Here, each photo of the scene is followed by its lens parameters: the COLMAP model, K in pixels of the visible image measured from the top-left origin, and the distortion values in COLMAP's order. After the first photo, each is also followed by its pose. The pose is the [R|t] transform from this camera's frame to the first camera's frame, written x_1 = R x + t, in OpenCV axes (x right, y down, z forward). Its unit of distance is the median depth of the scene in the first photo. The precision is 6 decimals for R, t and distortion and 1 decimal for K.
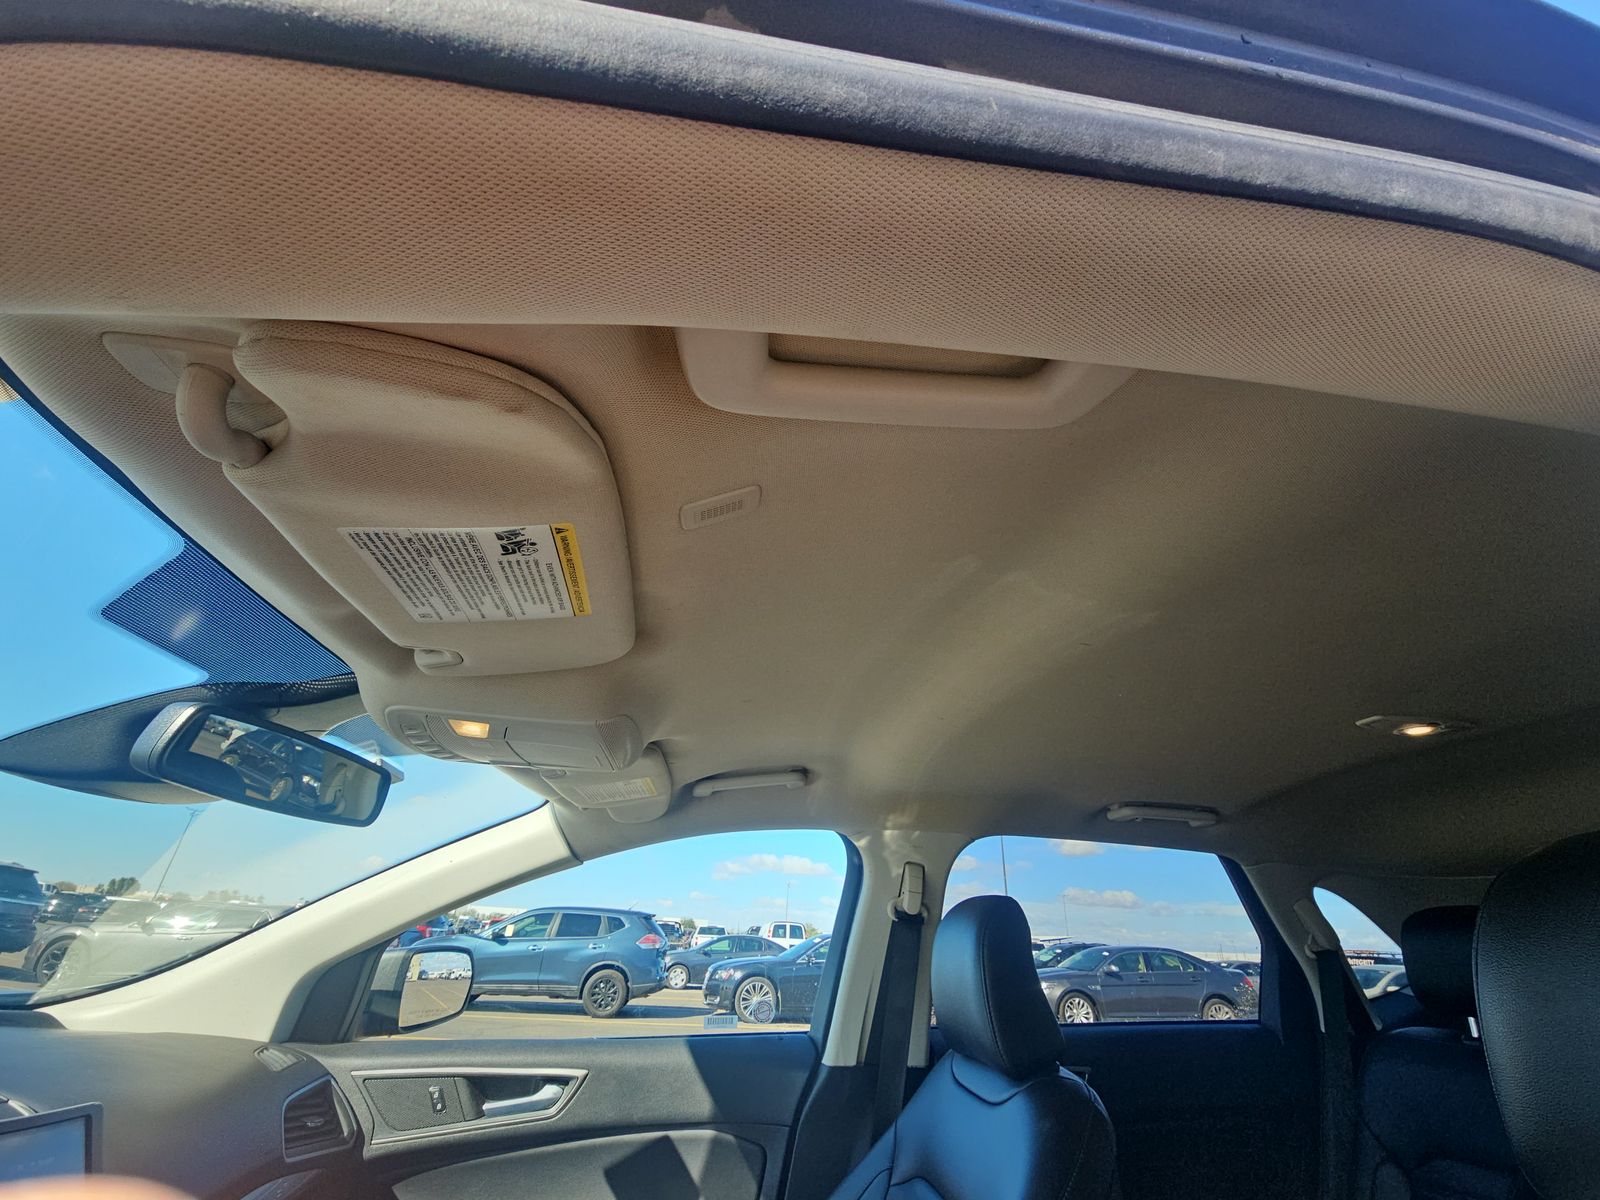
lens RADIAL K [[648.5, 0, 802.9], [0, 648.5, 577.3], [0, 0, 1]] dist [-0.000767, -0.004769]
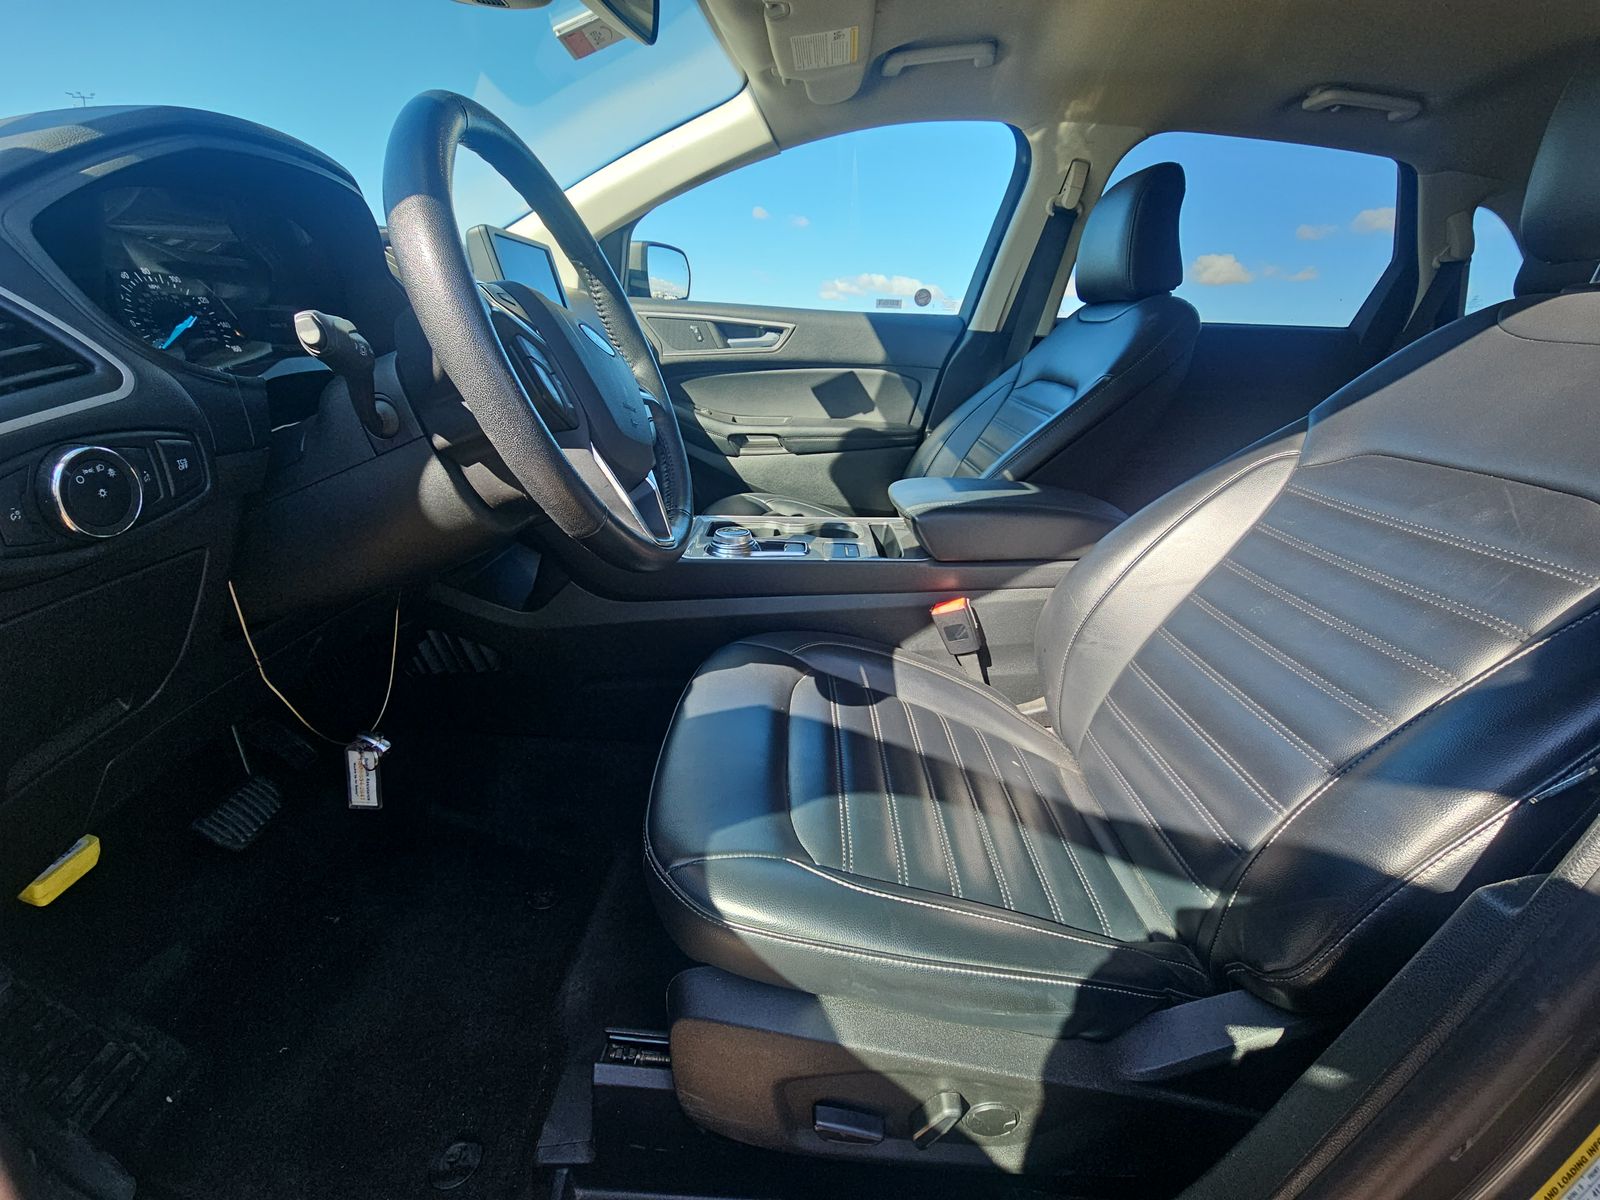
lens RADIAL K [[648.5, 0, 802.9], [0, 648.5, 577.3], [0, 0, 1]] dist [-0.000767, -0.004769]
pose [[0.987635, 0.084095, -0.132305, -0.089445], [0.041643, 0.672897, 0.738563, 0.105837], [0.151137, -0.734940, 0.661075, -0.298865]]
